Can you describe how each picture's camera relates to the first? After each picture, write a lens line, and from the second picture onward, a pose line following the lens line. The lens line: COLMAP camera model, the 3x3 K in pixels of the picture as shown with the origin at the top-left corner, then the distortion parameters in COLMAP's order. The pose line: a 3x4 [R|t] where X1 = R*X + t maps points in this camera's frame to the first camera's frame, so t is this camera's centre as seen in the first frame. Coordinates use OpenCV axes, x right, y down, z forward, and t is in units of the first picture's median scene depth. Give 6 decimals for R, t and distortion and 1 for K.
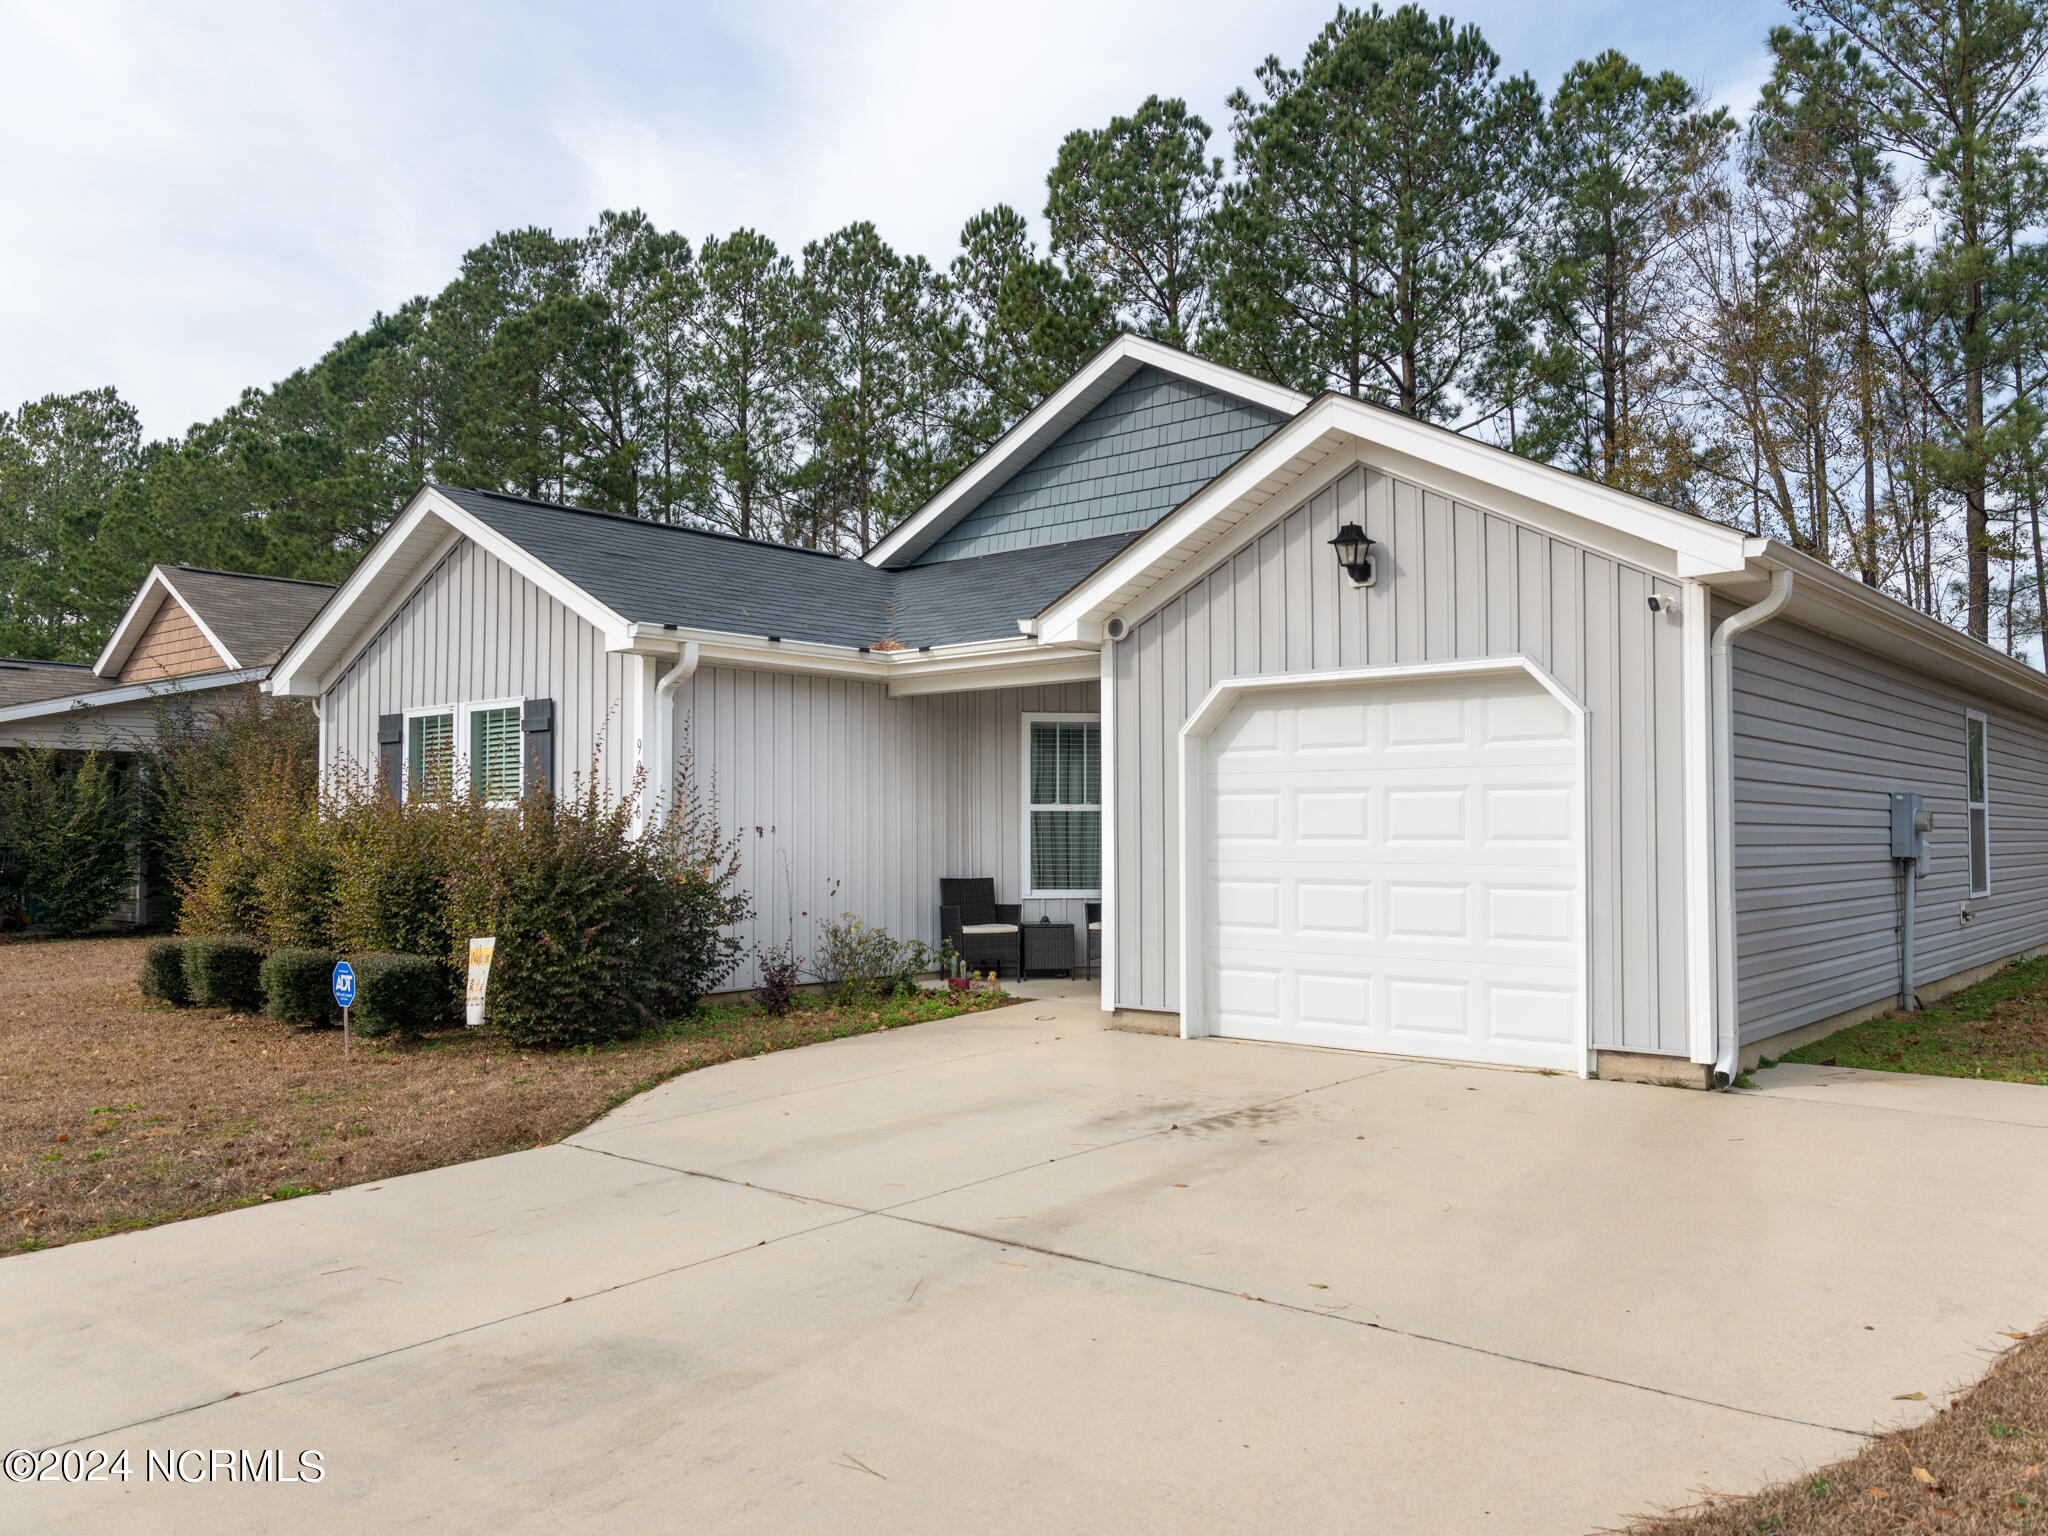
lens RADIAL K [[1552.0, 0, 1021.1], [0, 1552.0, 774.0], [0, 0, 1]] dist [0.000251, -0.008302]
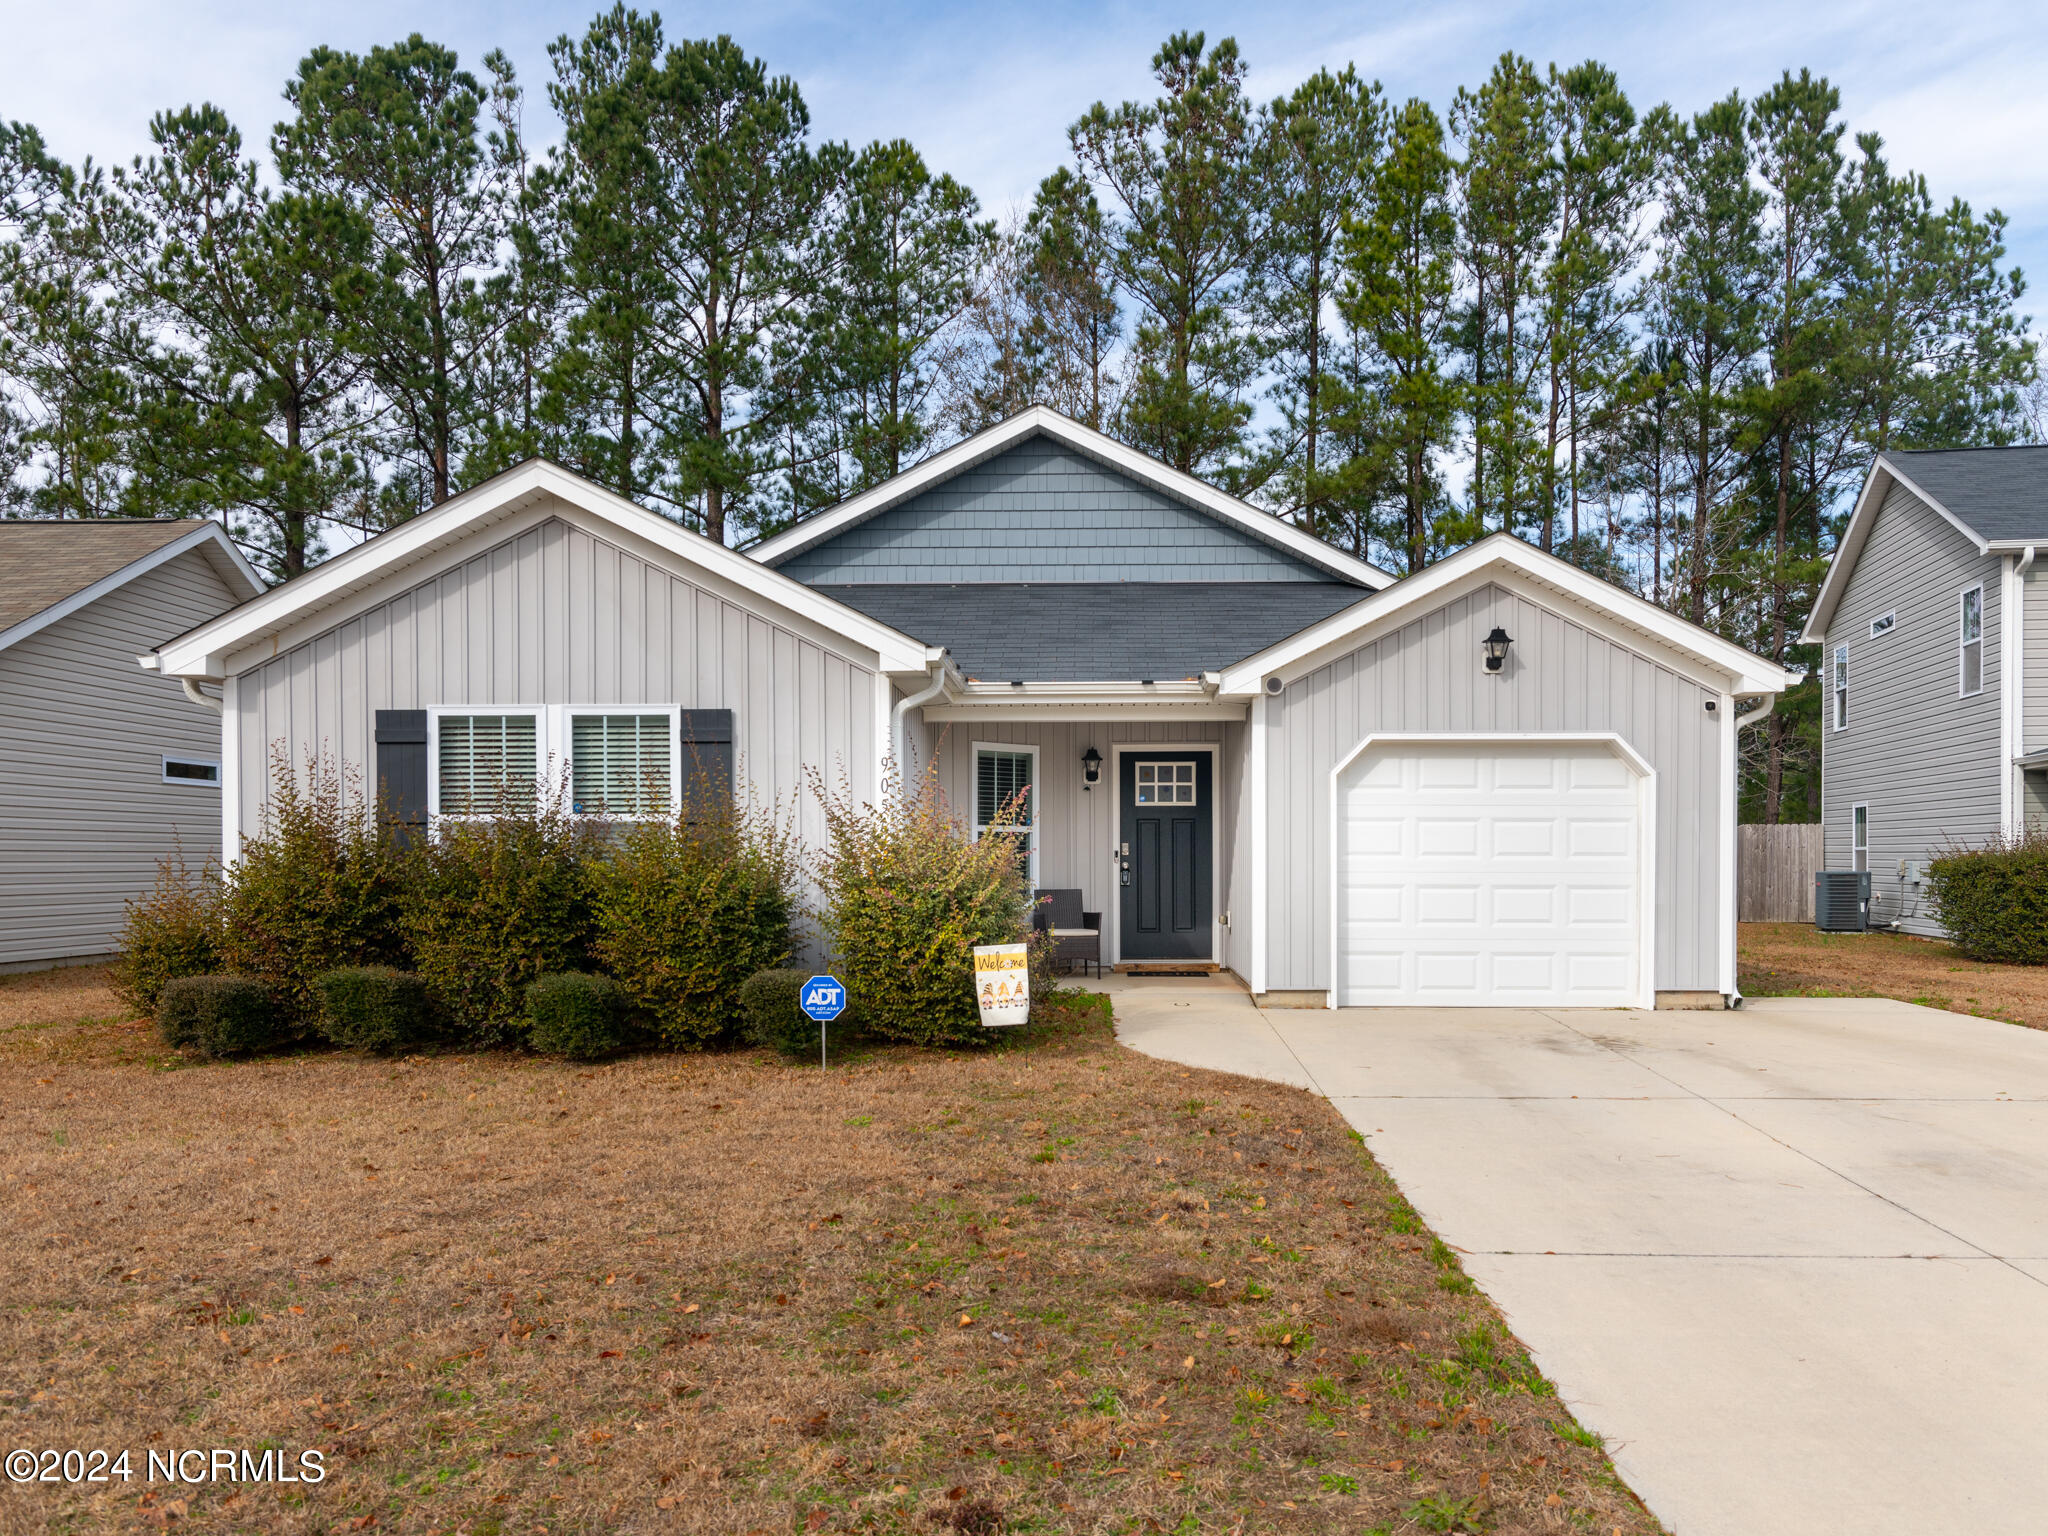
lens RADIAL K [[1600.6, 0, 1042.6], [0, 1600.6, 881.7], [0, 0, 1]] dist [-0.000678, 0.005576]
pose [[0.786797, -0.007071, 0.617172, -0.755516], [-0.025349, 0.998720, 0.043759, 0.009740], [-0.616692, -0.050074, 0.785611, 0.087892]]
